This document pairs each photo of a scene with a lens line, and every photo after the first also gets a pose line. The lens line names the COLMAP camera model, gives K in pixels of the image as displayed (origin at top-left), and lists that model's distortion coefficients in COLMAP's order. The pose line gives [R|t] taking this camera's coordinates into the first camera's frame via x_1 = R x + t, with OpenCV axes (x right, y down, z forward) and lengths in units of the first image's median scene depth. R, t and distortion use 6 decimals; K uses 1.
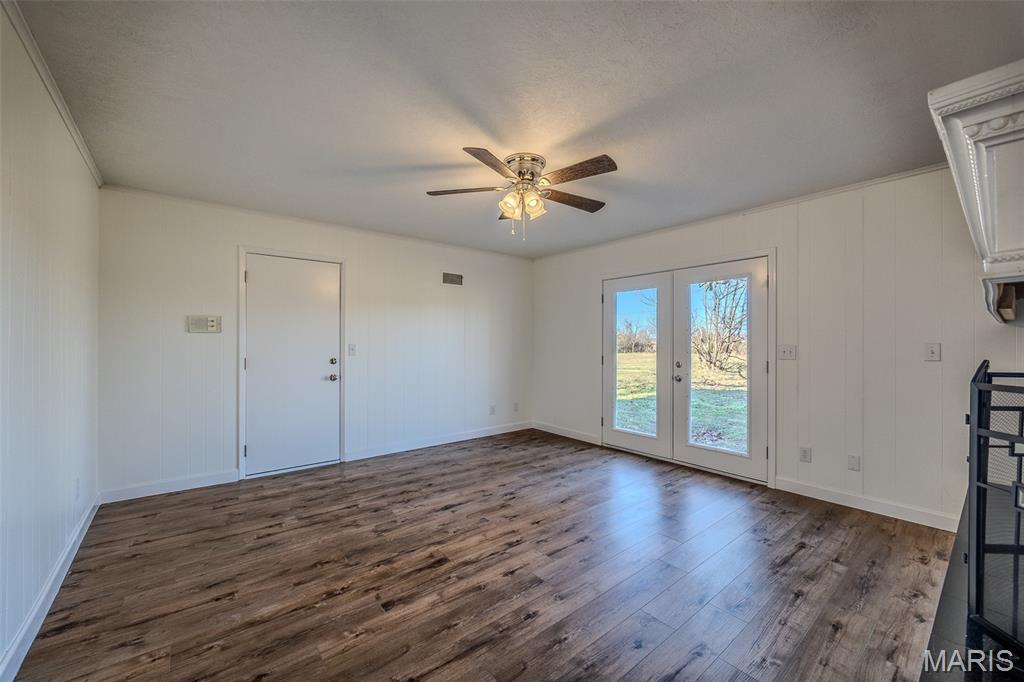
lens RADIAL K [[390.5, 0, 508.7], [0, 390.5, 343.4], [0, 0, 1]] dist [-0.006127, 0.000722]
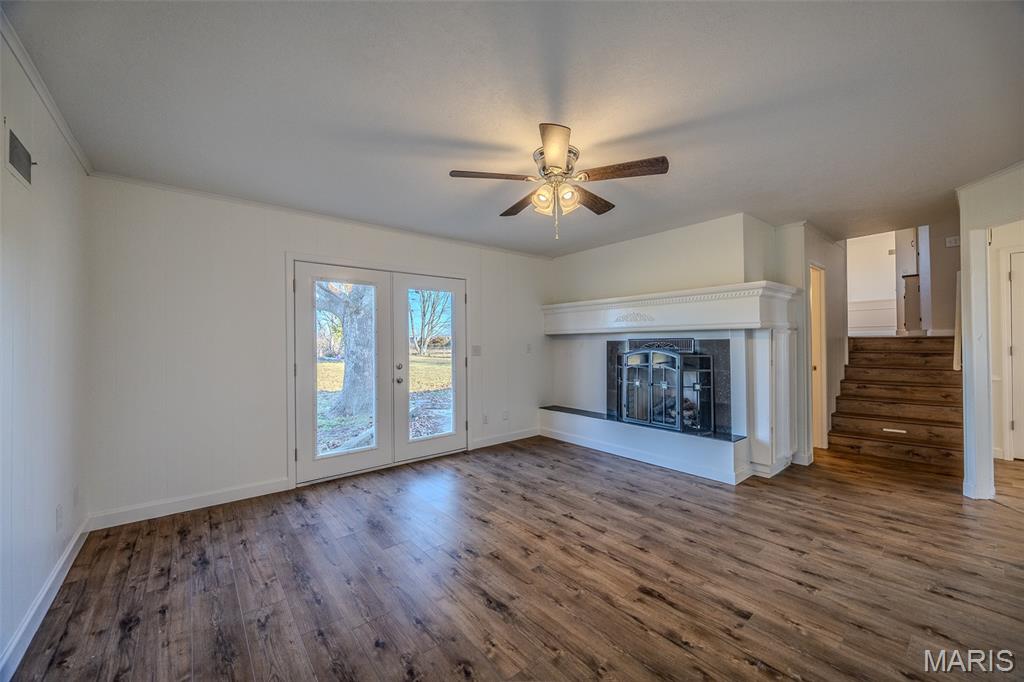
lens RADIAL K [[390.5, 0, 510.5], [0, 390.5, 339.7], [0, 0, 1]] dist [-0.006127, 0.000722]
pose [[-0.003041, 0.005988, 0.999977, -0.908298], [0.012565, 0.999903, -0.005949, -0.008194], [-0.999916, 0.012547, -0.003115, 1.119005]]
